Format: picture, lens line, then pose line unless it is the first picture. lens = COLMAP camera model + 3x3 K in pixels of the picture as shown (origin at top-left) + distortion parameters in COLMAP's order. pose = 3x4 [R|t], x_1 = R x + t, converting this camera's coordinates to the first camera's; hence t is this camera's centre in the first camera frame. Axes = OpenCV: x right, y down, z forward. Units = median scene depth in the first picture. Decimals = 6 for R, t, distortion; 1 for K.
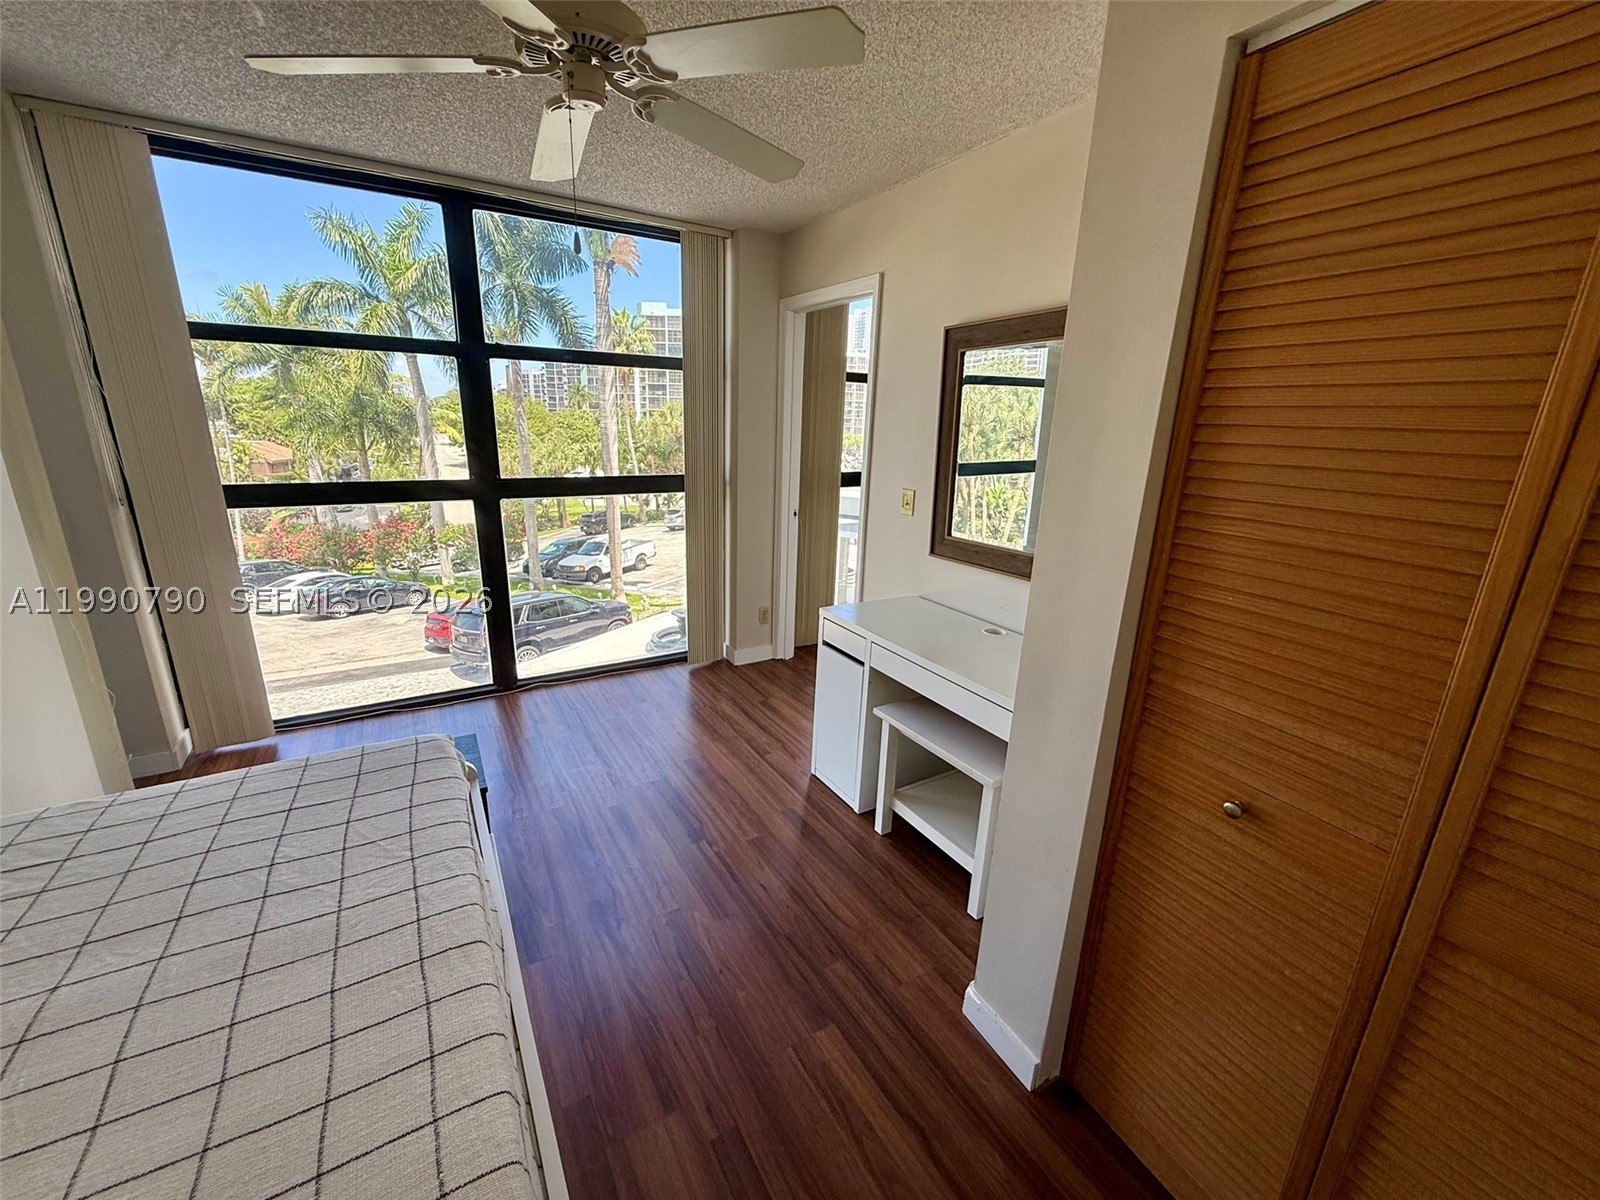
lens RADIAL K [[634.6, 0, 803.7], [0, 634.6, 599.8], [0, 0, 1]] dist [-0.001709, 0.000692]
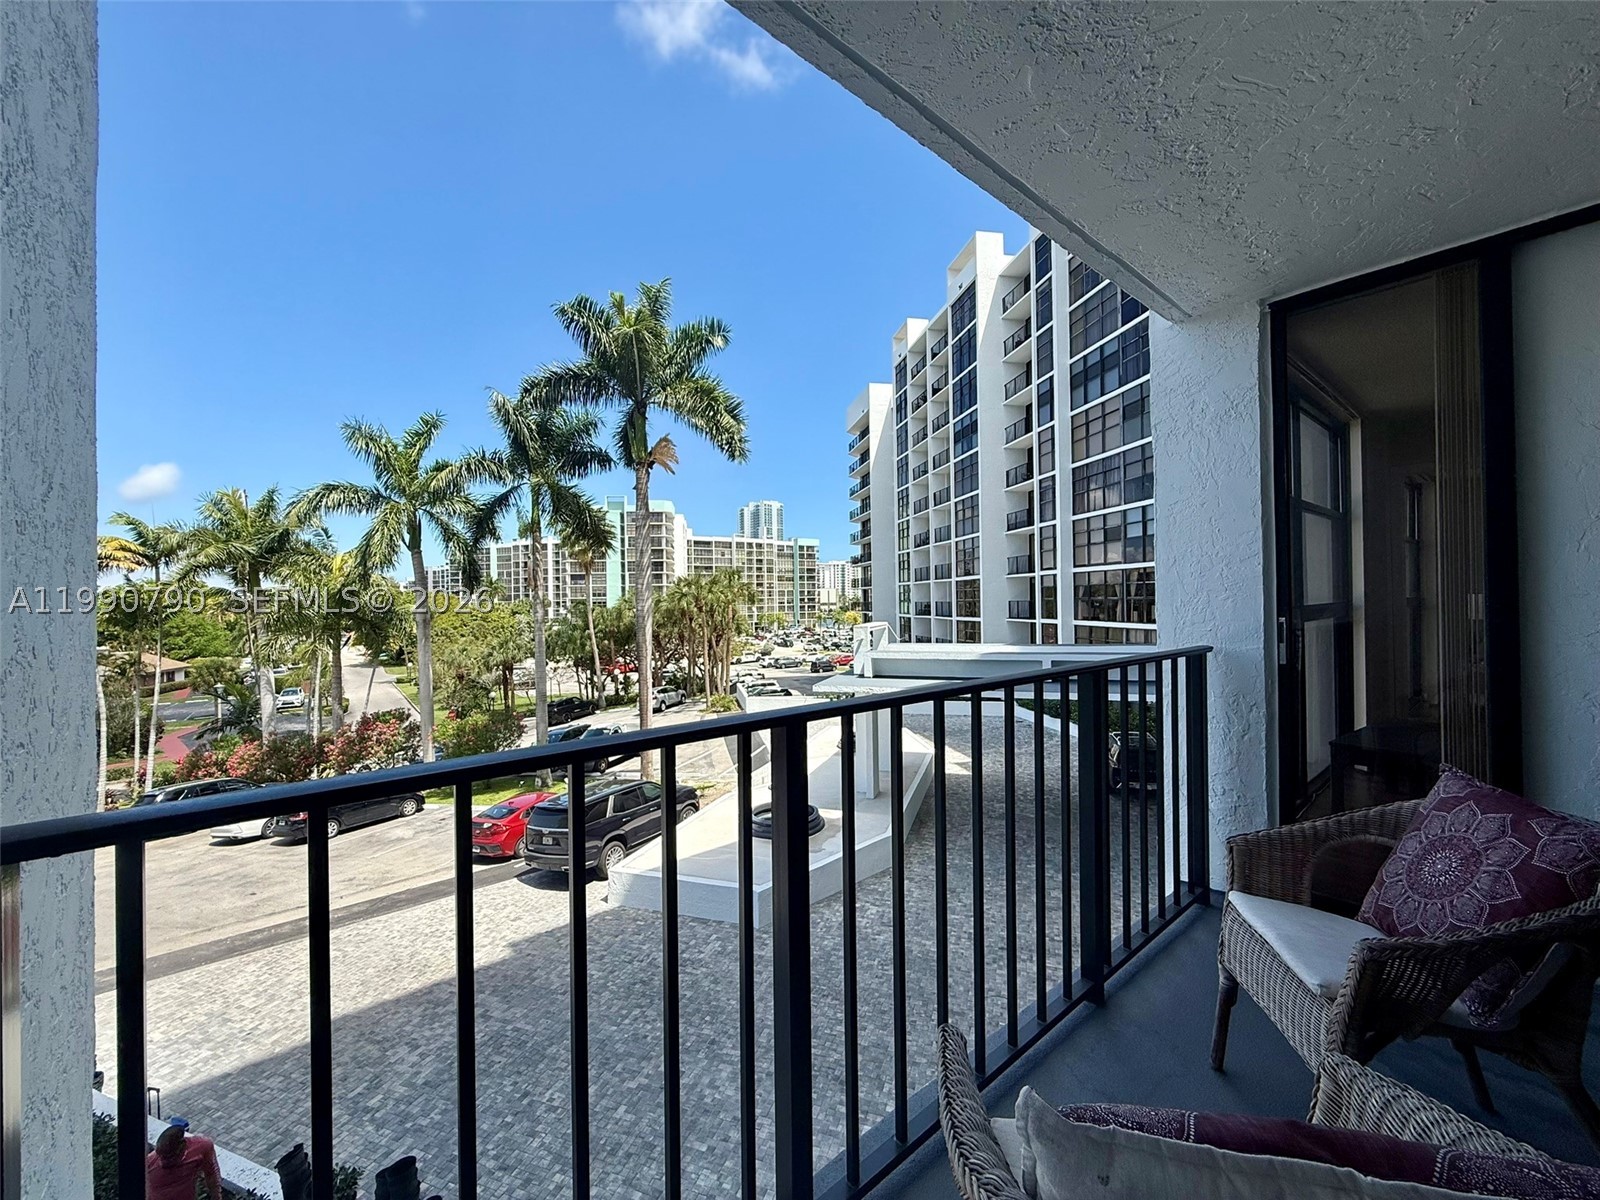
lens RADIAL K [[634.6, 0, 802.3], [0, 634.6, 600.1], [0, 0, 1]] dist [-0.001709, 0.000692]
pose [[0.986342, -0.050019, 0.156931, -0.198190], [0.090820, 0.960007, -0.264837, 0.004187], [-0.137408, 0.275472, 0.951438, -0.001563]]
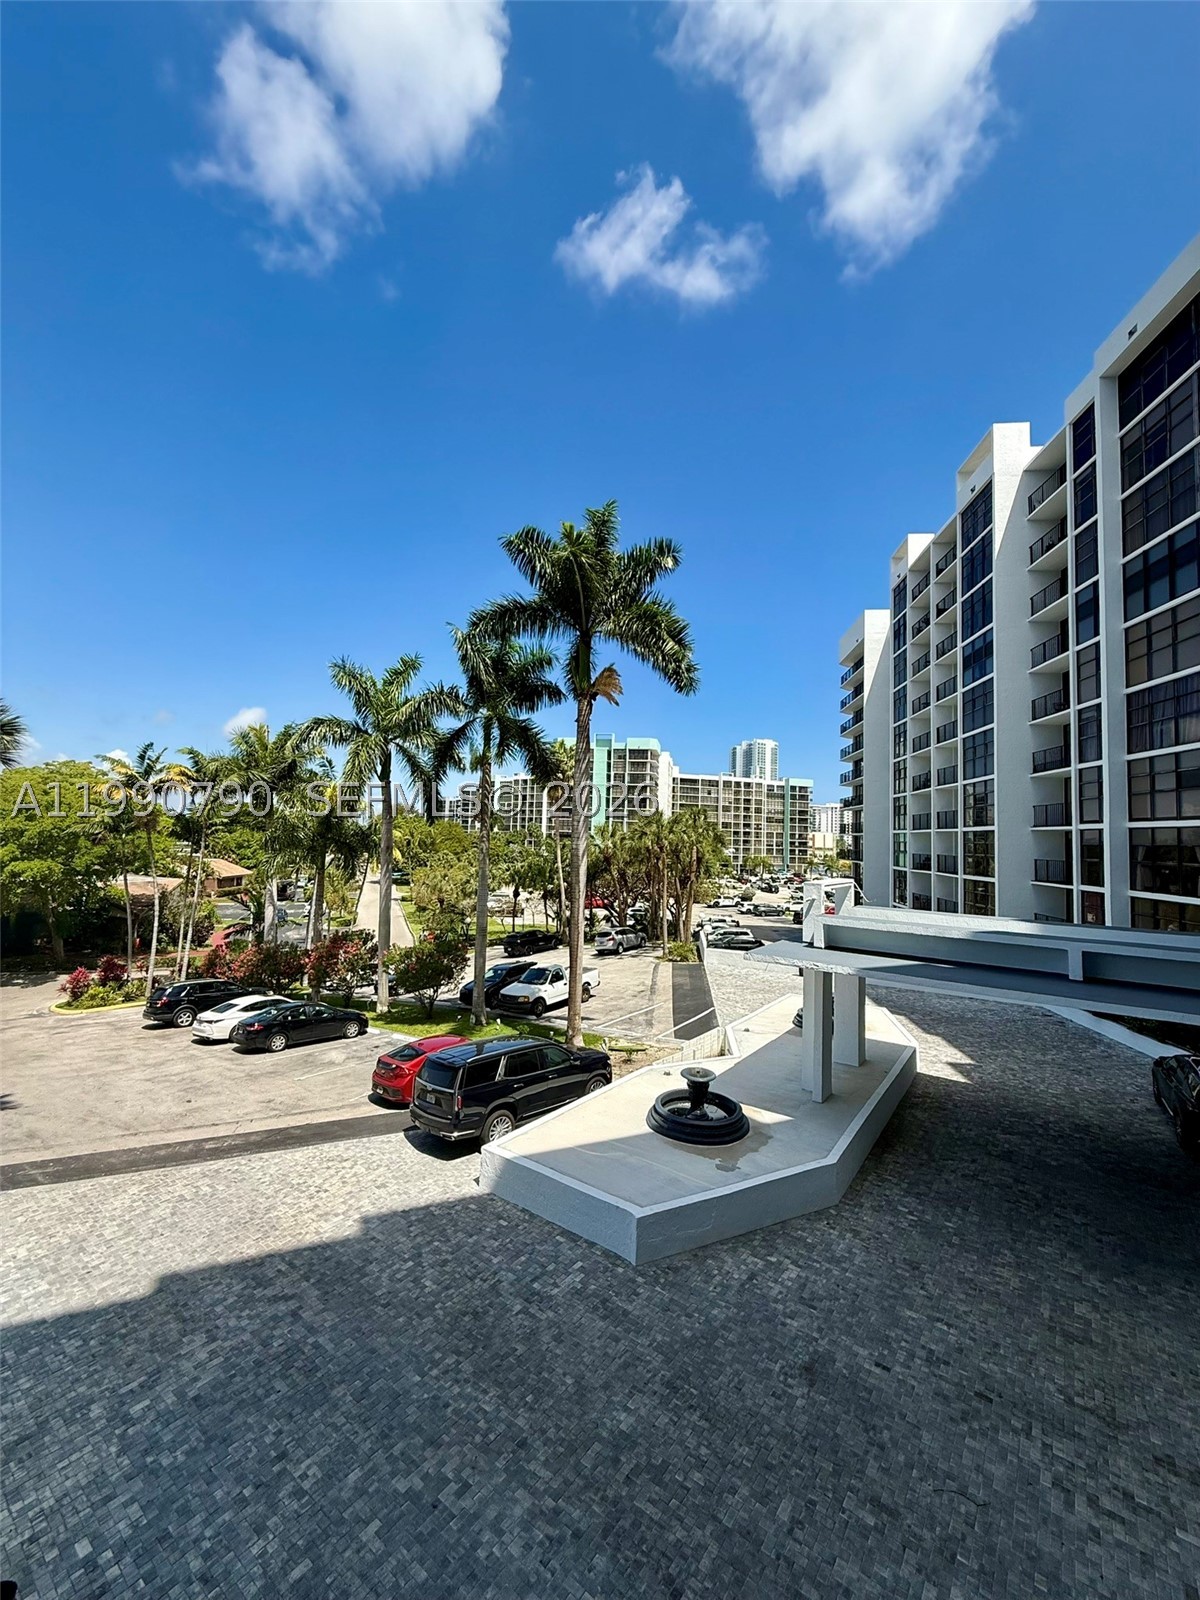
lens RADIAL K [[634.6, 0, 606.5], [0, 634.6, 796.2], [0, 0, 1]] dist [-0.001709, 0.000692]
pose [[0.991046, -0.010647, -0.133096, -0.127702], [-0.035082, 0.941029, -0.336501, -0.024296], [0.128830, 0.338157, 0.932230, 0.084673]]
